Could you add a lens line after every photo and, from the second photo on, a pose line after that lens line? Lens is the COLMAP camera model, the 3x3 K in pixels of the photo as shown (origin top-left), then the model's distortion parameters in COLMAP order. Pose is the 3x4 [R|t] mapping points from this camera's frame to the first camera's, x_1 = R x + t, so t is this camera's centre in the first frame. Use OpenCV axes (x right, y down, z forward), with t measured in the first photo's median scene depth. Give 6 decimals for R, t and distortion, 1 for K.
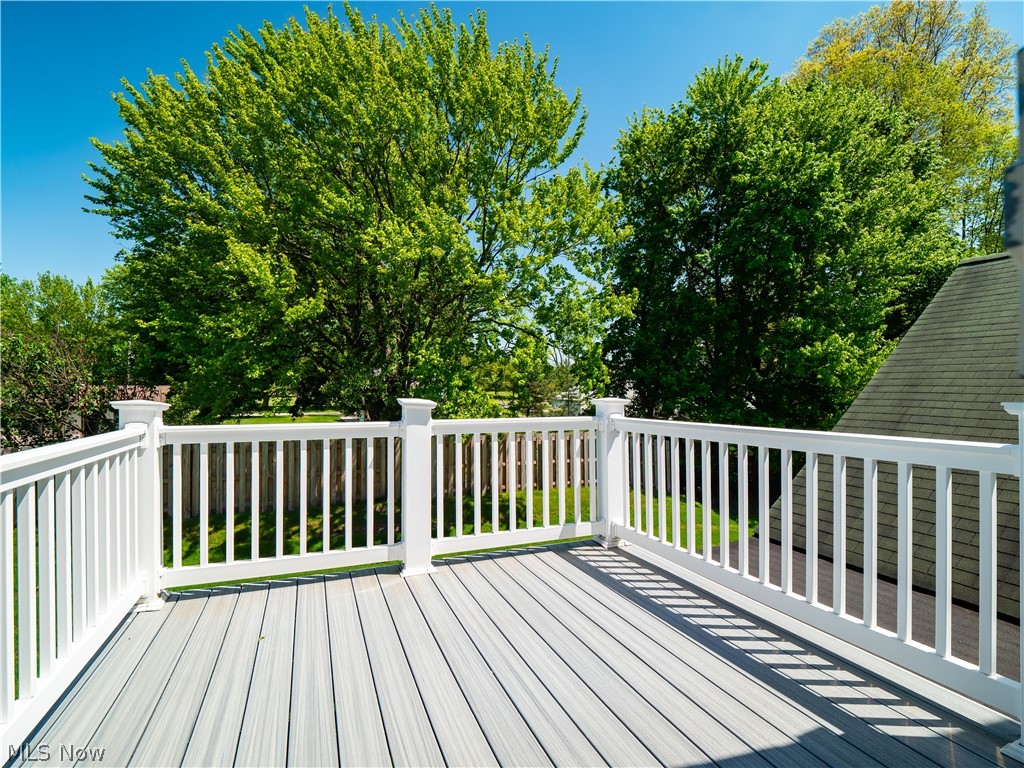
lens RADIAL K [[503.6, 0, 504.5], [0, 503.6, 385.6], [0, 0, 1]] dist [-0.000701, -0.000096]
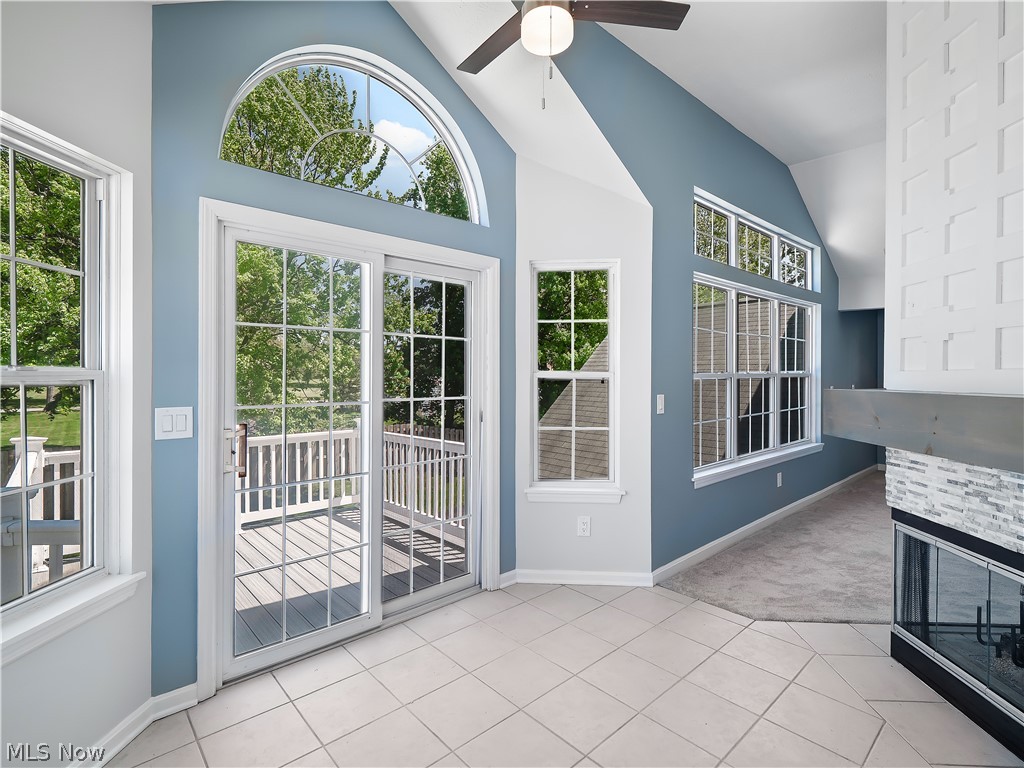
lens RADIAL K [[503.6, 0, 508.1], [0, 503.6, 376.9], [0, 0, 1]] dist [-0.000701, -0.000096]
pose [[0.935680, 0.006632, 0.352788, 0.070368], [-0.008880, 0.999949, 0.004753, -0.106872], [-0.352738, -0.007581, 0.935691, -0.631920]]
